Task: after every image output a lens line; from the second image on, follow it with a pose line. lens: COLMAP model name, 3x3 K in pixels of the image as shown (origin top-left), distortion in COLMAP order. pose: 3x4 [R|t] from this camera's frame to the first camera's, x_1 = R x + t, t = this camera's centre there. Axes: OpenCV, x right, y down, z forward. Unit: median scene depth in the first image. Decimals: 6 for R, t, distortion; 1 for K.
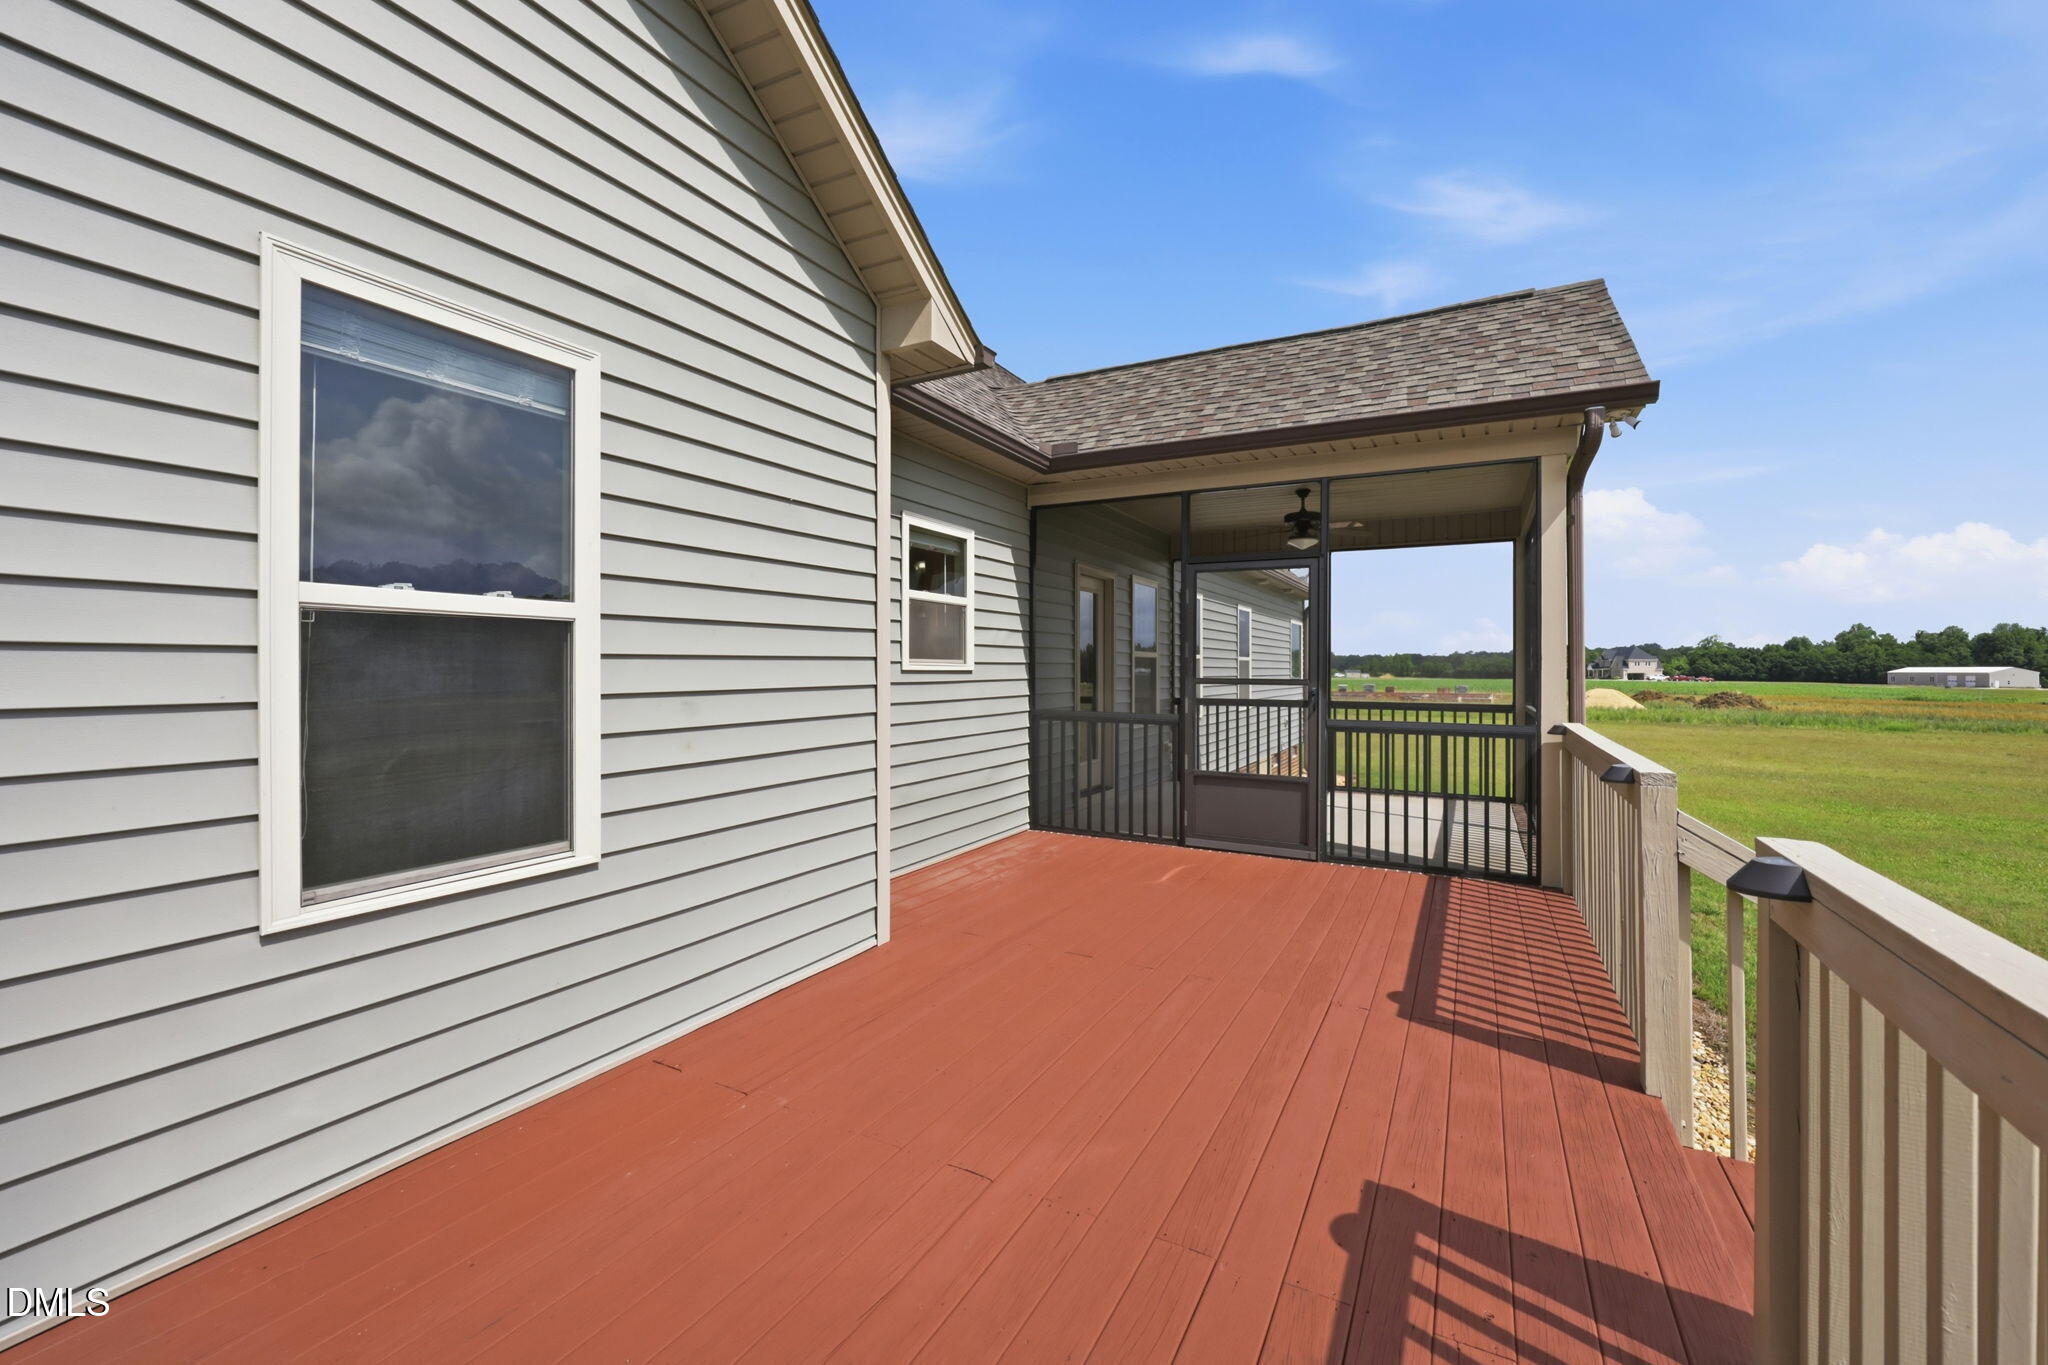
lens RADIAL K [[840.2, 0, 1024.6], [0, 840.2, 667.3], [0, 0, 1]] dist [0.000029, -0.000219]
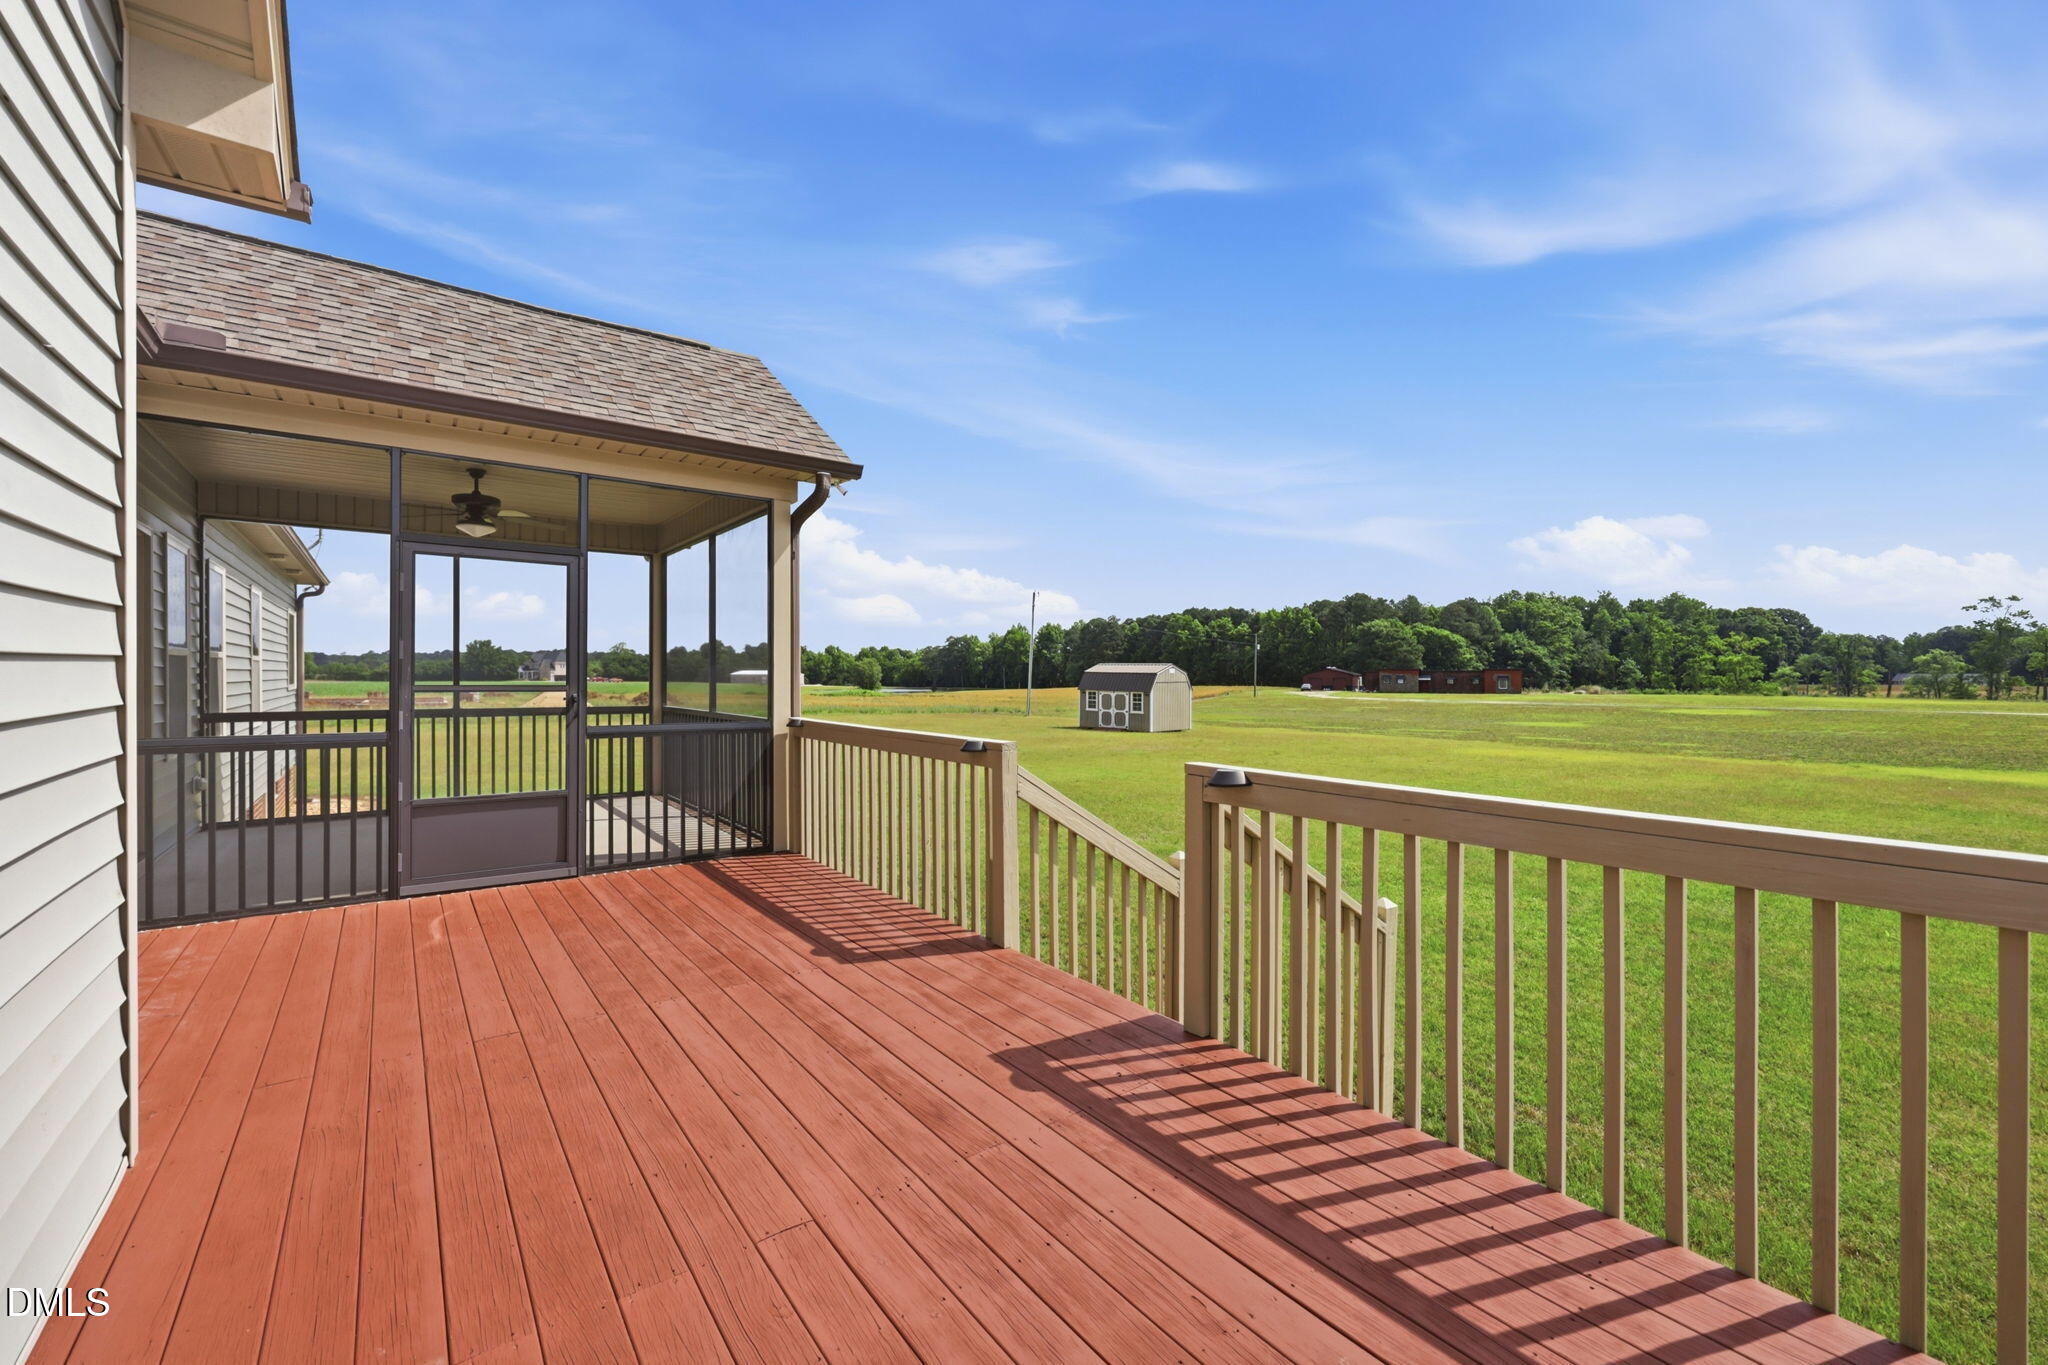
lens RADIAL K [[834.0, 0, 1027.1], [0, 834.0, 678.1], [0, 0, 1]] dist [0.000758, -0.000210]
pose [[0.409745, -0.004612, 0.912188, -0.304029], [-0.004749, 0.999963, 0.007189, -0.002476], [-0.912188, -0.007277, 0.409708, 0.153174]]
